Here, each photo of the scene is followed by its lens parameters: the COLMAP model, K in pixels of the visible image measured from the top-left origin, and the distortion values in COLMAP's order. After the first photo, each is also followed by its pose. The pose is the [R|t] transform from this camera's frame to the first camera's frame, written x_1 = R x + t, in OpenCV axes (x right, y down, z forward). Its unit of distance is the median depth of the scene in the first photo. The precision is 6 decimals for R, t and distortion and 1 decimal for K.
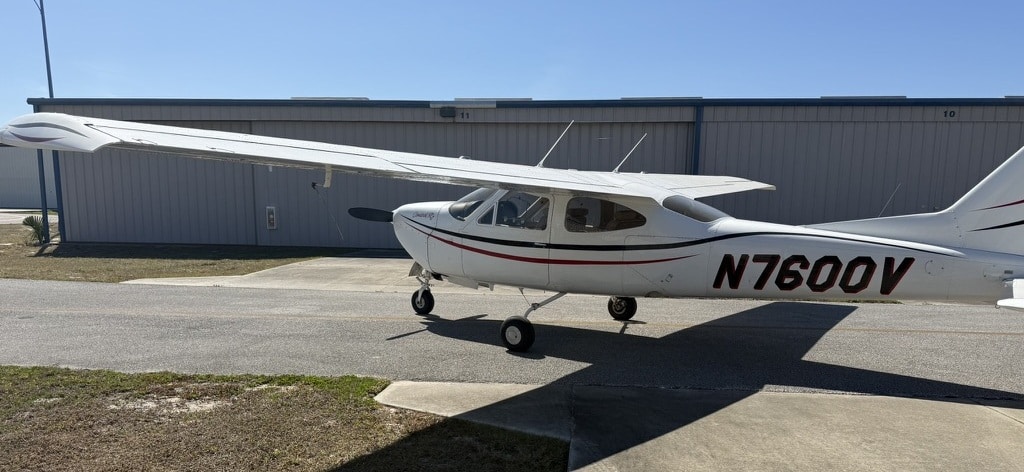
lens RADIAL K [[720.4, 0, 515.2], [0, 720.4, 307.3], [0, 0, 1]] dist [0.035333, -0.004350]
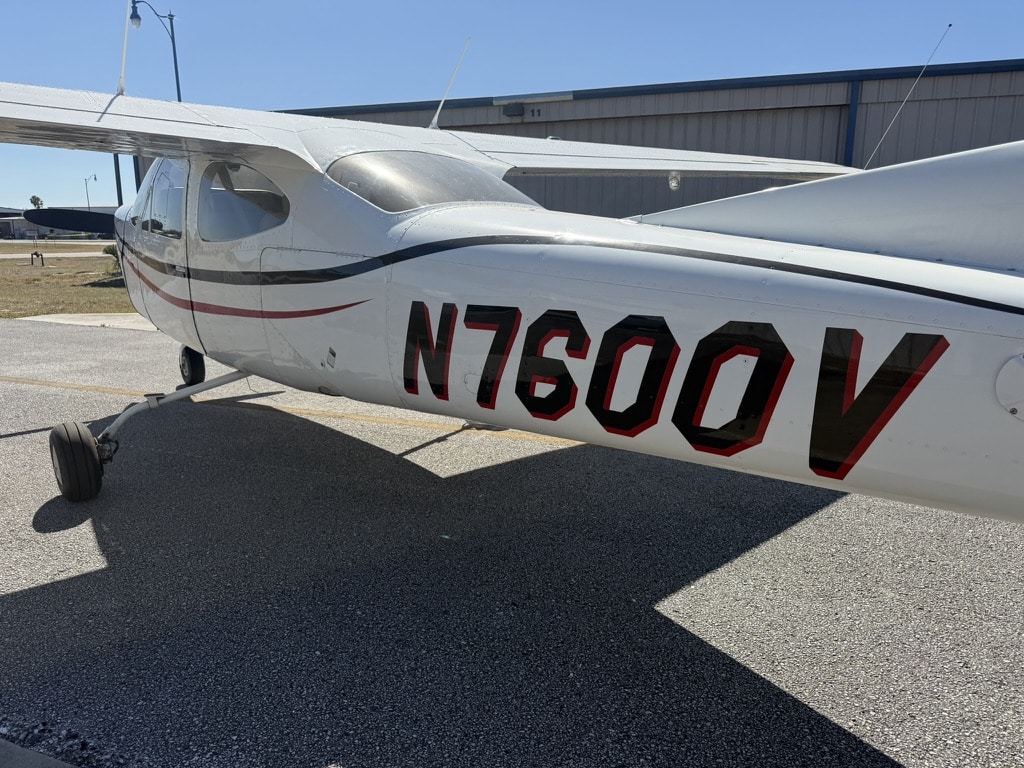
lens RADIAL K [[730.5, 0, 512.0], [0, 730.5, 384.0], [0, 0, 1]] dist [0.089675, -0.153939]
pose [[0.962115, 0.050189, -0.267984, 0.424447], [-0.035768, 0.997651, 0.058429, -0.054498], [0.270287, -0.046630, 0.961650, 0.652731]]
